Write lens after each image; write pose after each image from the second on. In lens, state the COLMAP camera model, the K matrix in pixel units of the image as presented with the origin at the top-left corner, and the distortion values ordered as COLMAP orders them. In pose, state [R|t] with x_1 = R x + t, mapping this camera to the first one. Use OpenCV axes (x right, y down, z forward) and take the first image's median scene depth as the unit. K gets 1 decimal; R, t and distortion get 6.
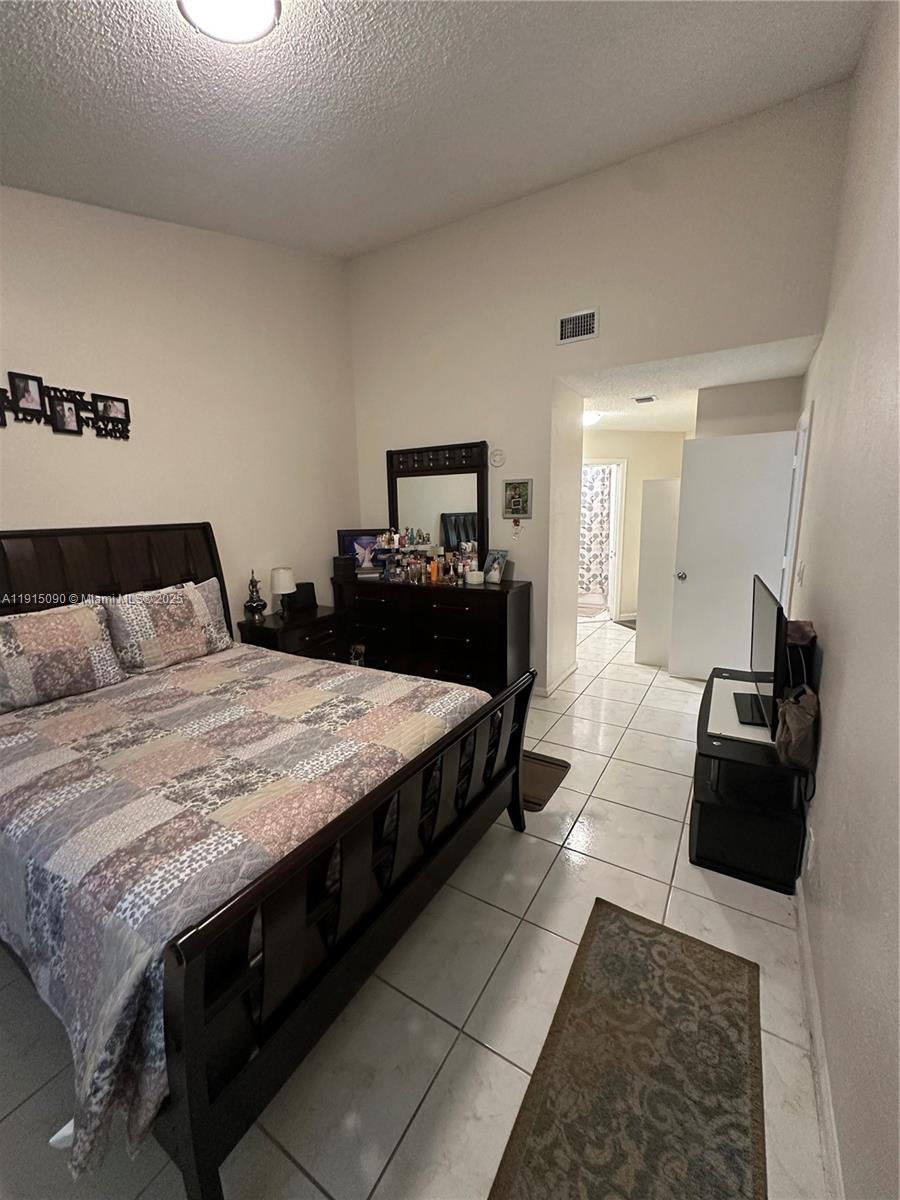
lens RADIAL K [[479.3, 0, 448.6], [0, 479.3, 600.3], [0, 0, 1]] dist [-0.003664, -0.001201]
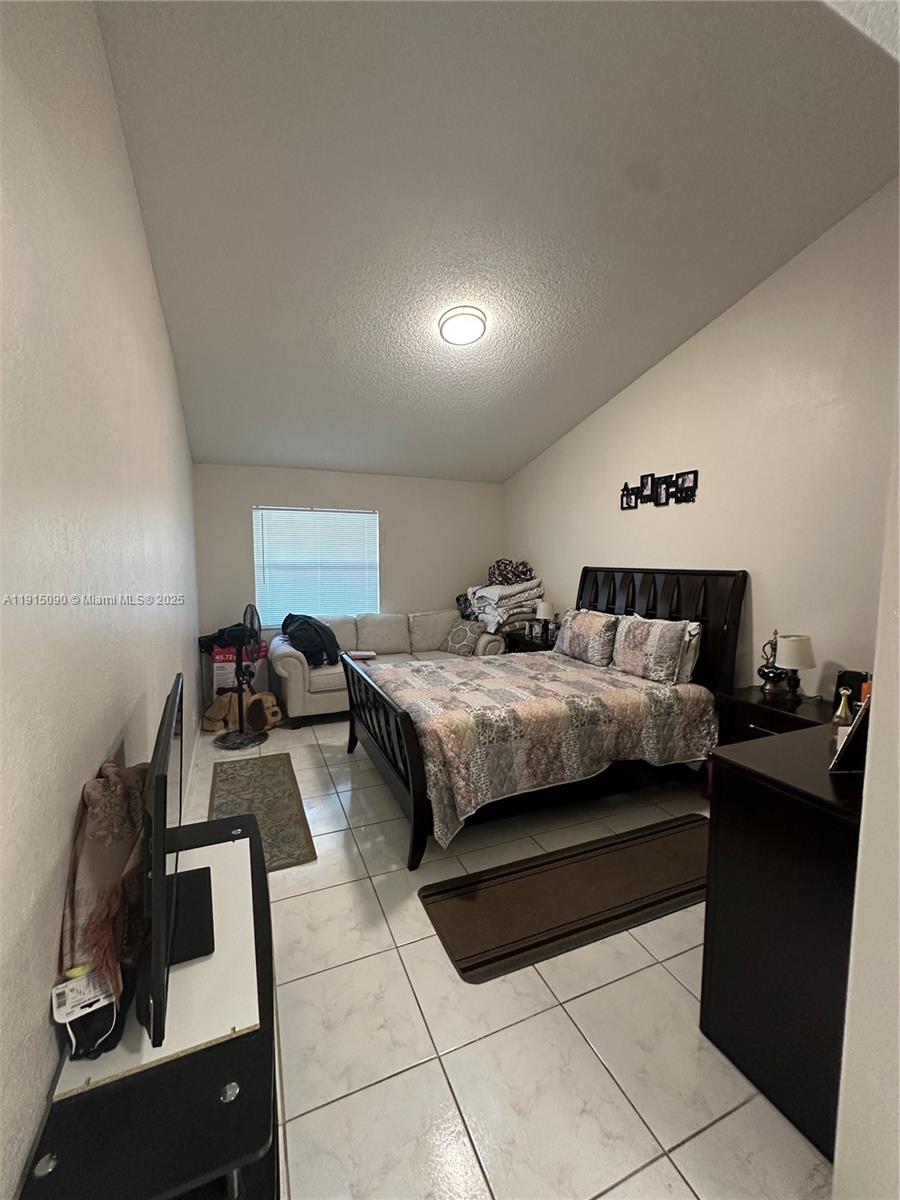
lens RADIAL K [[479.3, 0, 449.9], [0, 479.3, 599.2], [0, 0, 1]] dist [-0.003664, -0.001201]
pose [[-0.578878, 0.088829, -0.810561, 0.824210], [-0.143953, 0.967303, 0.208813, -0.289846], [0.802607, 0.237560, -0.547163, 1.380945]]
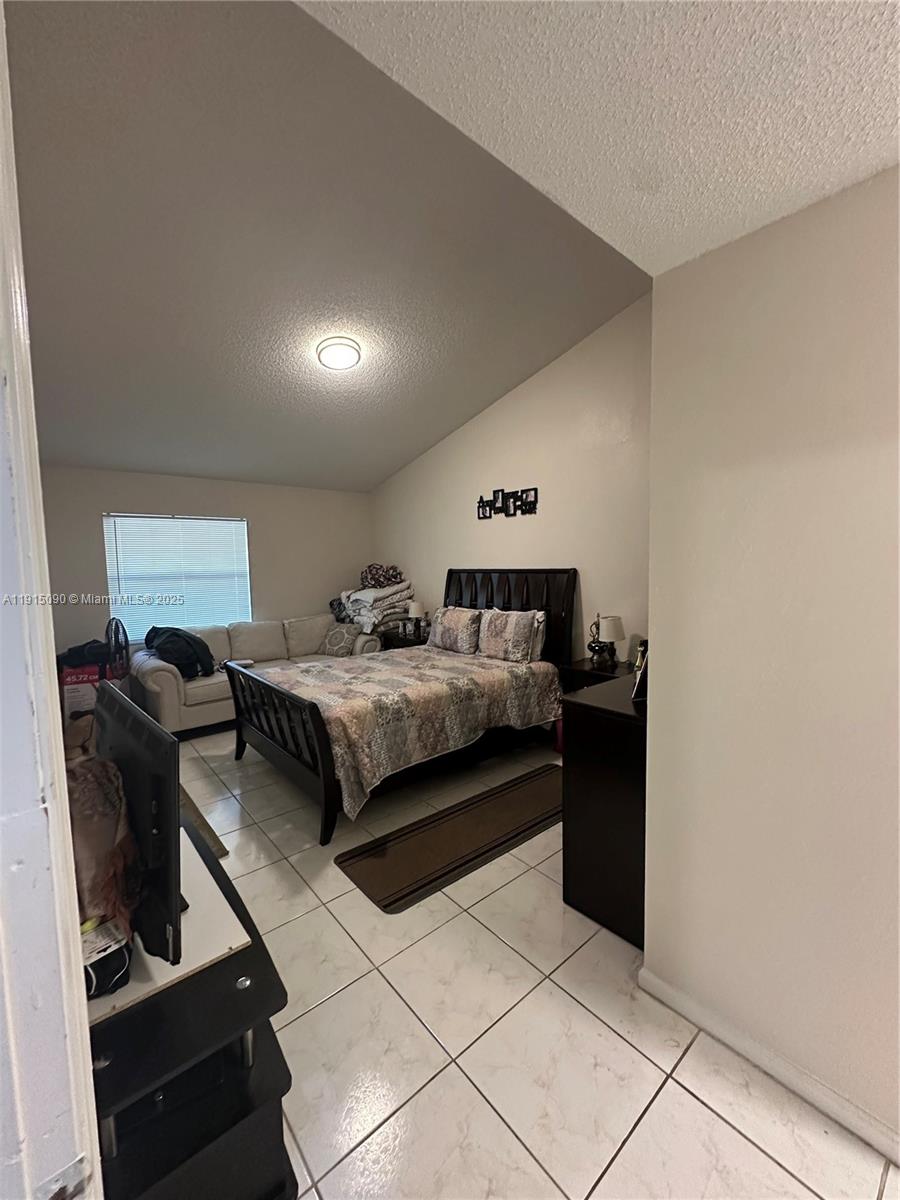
lens RADIAL K [[479.3, 0, 449.7], [0, 479.3, 598.9], [0, 0, 1]] dist [-0.003664, -0.001201]
pose [[-0.313200, 0.100657, -0.944338, 0.999533], [-0.152110, 0.976213, 0.154504, -0.295346], [0.937426, 0.192034, -0.290439, 1.389493]]
